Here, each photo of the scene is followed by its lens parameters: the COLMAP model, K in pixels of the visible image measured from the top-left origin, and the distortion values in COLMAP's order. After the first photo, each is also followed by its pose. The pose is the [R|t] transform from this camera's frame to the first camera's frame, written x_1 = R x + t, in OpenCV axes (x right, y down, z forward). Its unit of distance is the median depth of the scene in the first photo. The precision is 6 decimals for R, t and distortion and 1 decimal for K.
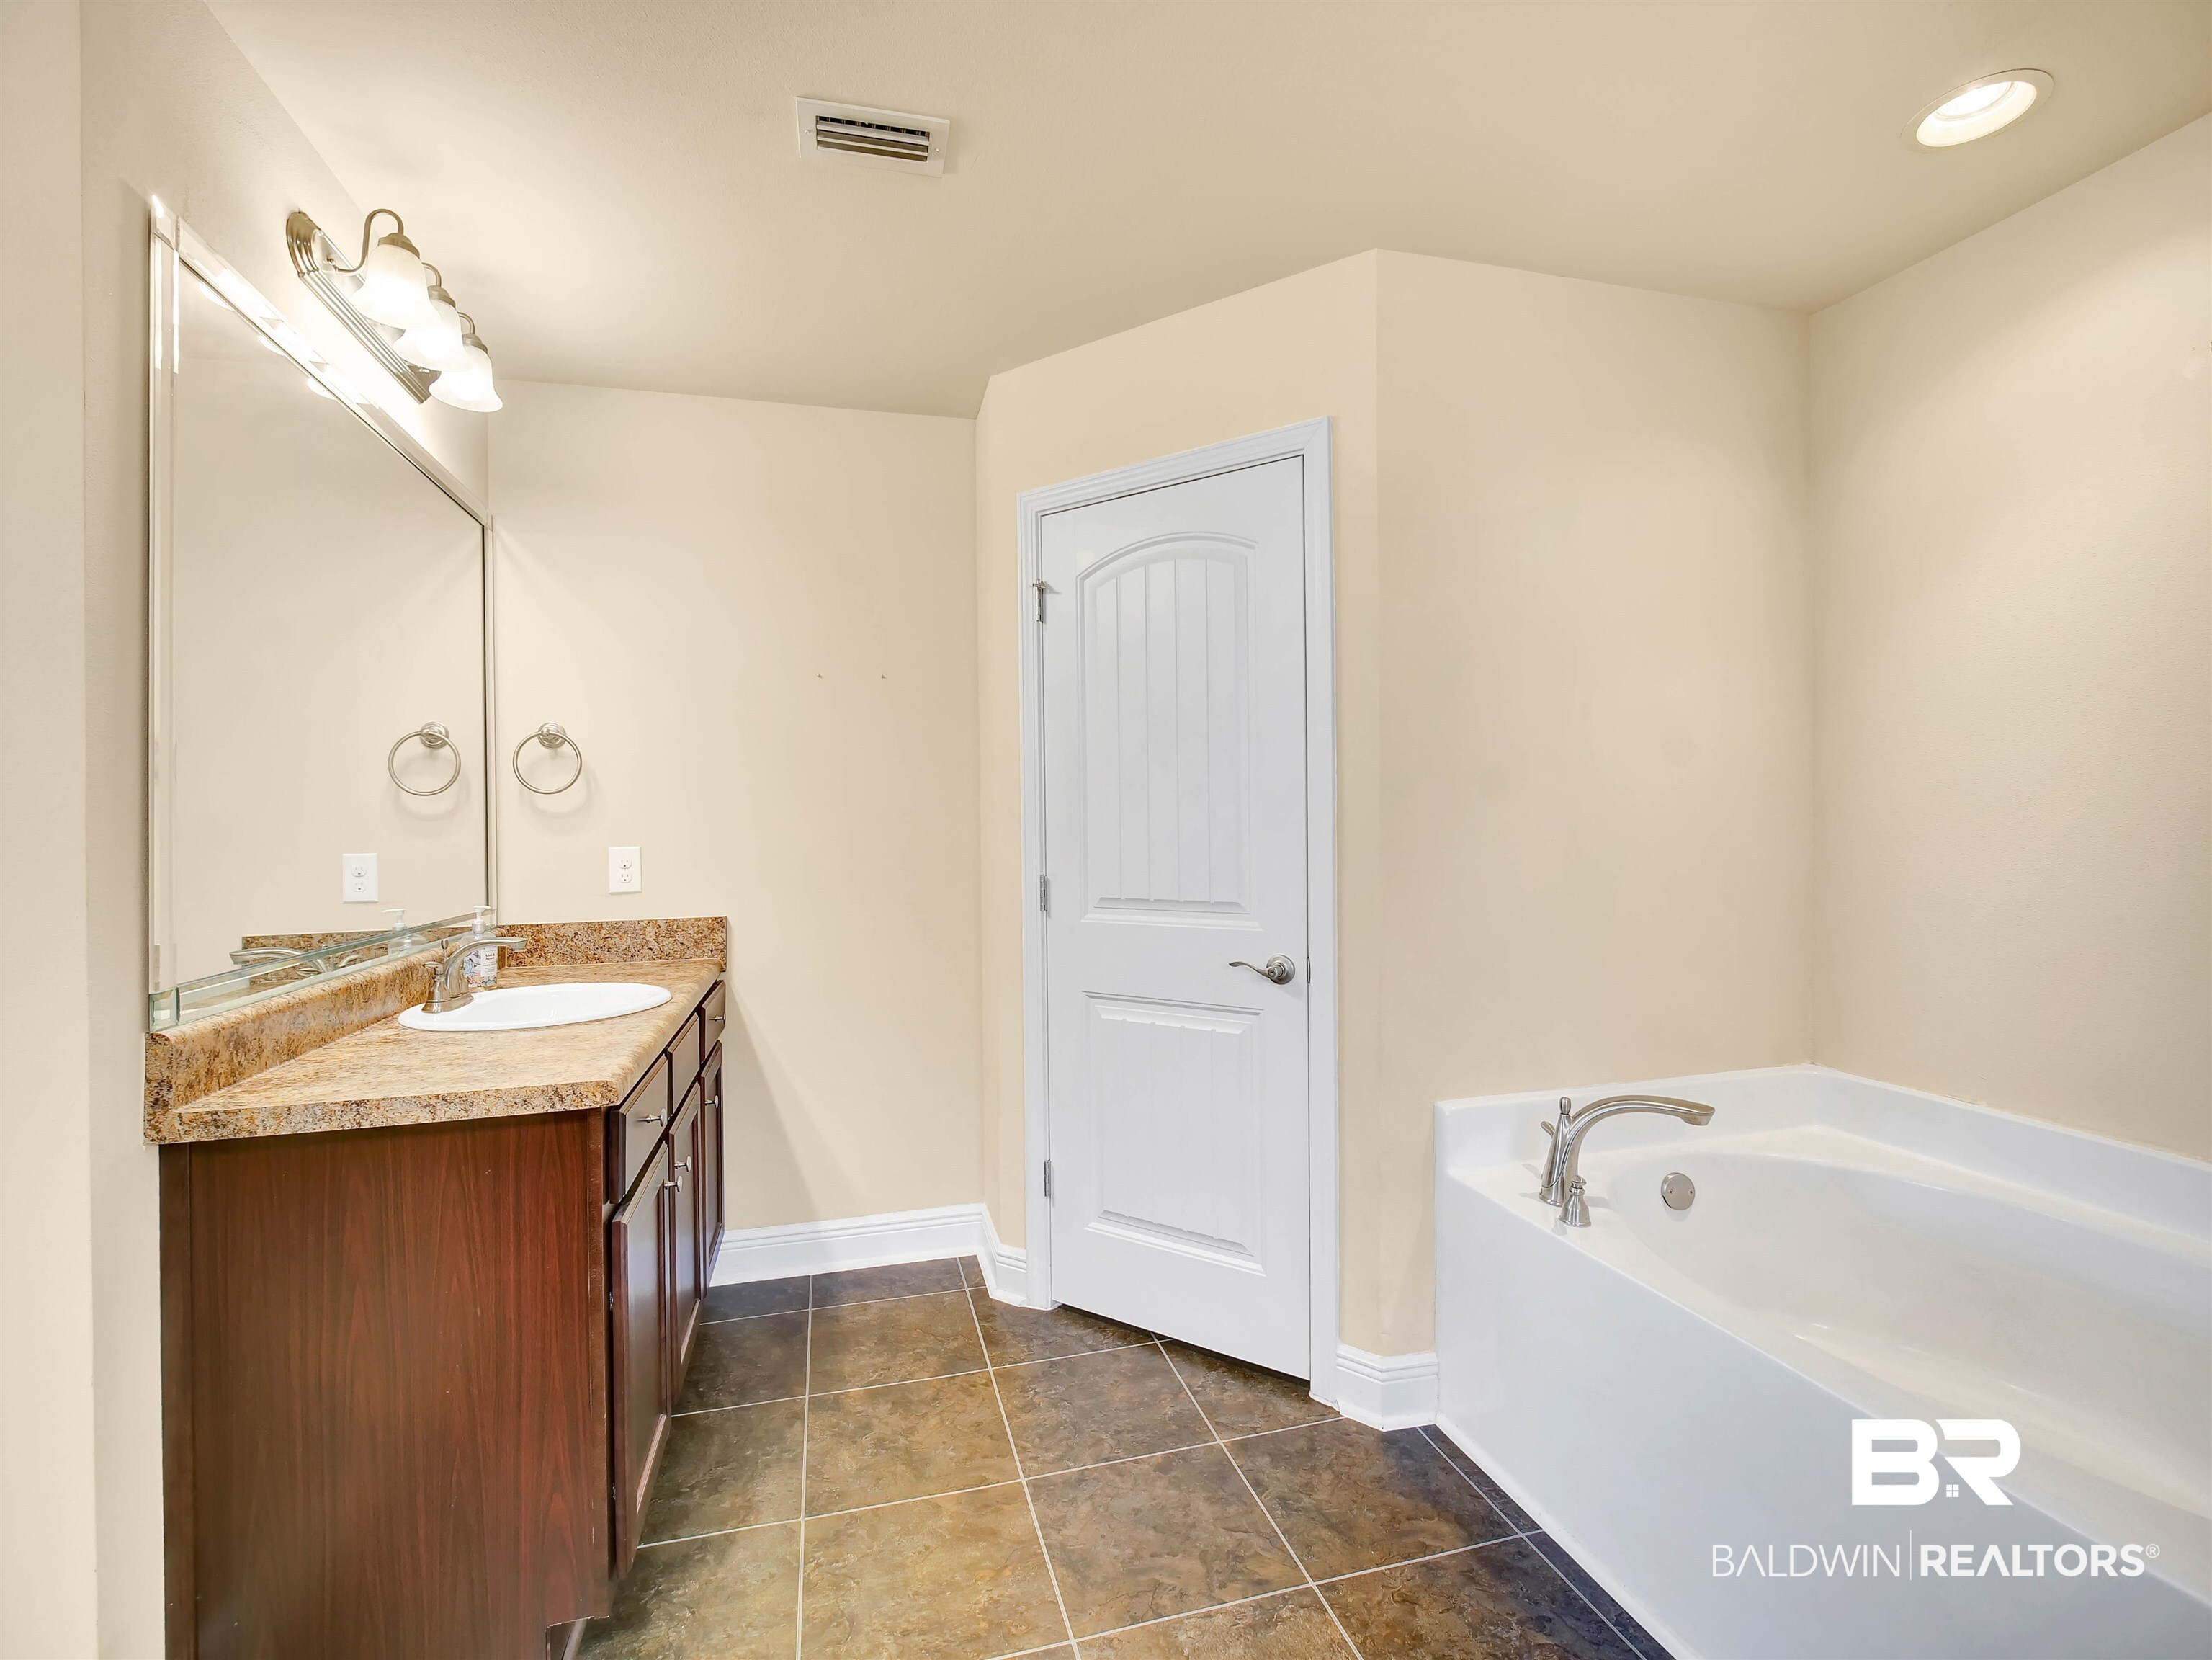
lens RADIAL K [[1010.4, 0, 1102.3], [0, 1010.4, 841.5], [0, 0, 1]] dist [-0.018496, -0.000647]
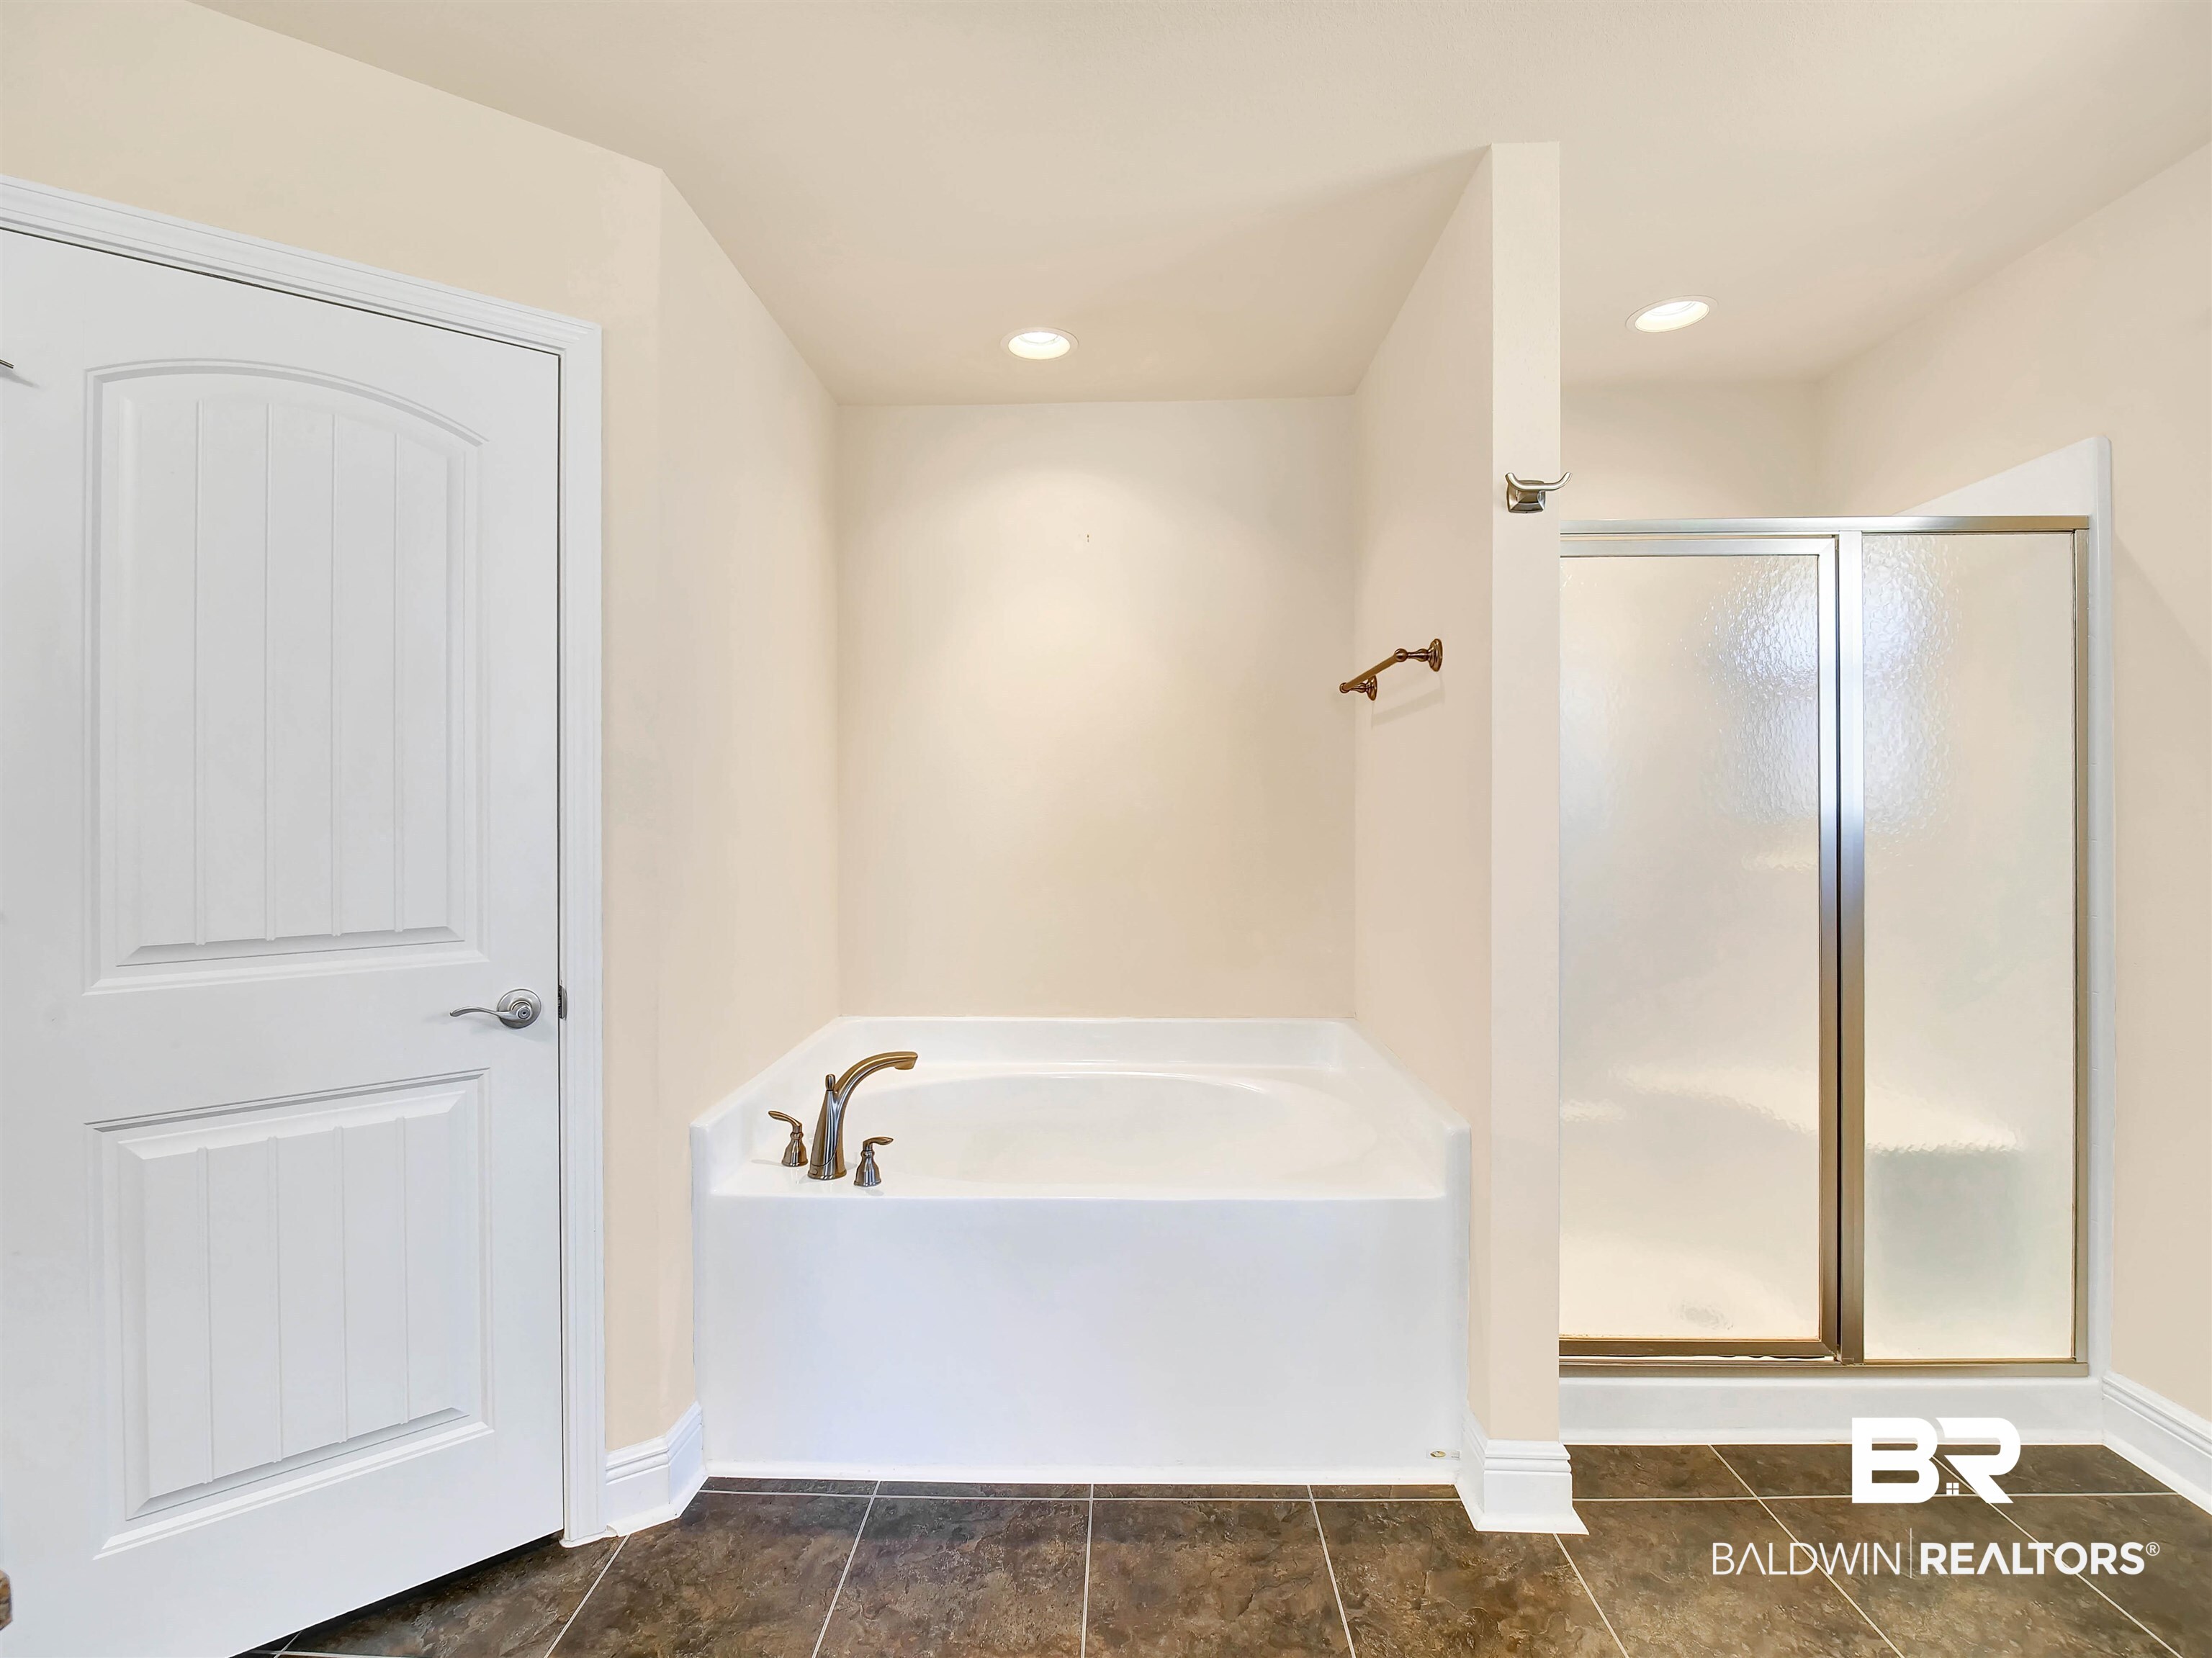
lens RADIAL K [[1051.7, 0, 1103.3], [0, 1051.7, 807.9], [0, 0, 1]] dist [-0.019183, 0.000406]
pose [[0.291864, 0.011538, 0.956390, -0.485227], [0.026609, 0.999442, -0.020177, 0.003885], [-0.956090, 0.031337, 0.291395, 0.373952]]
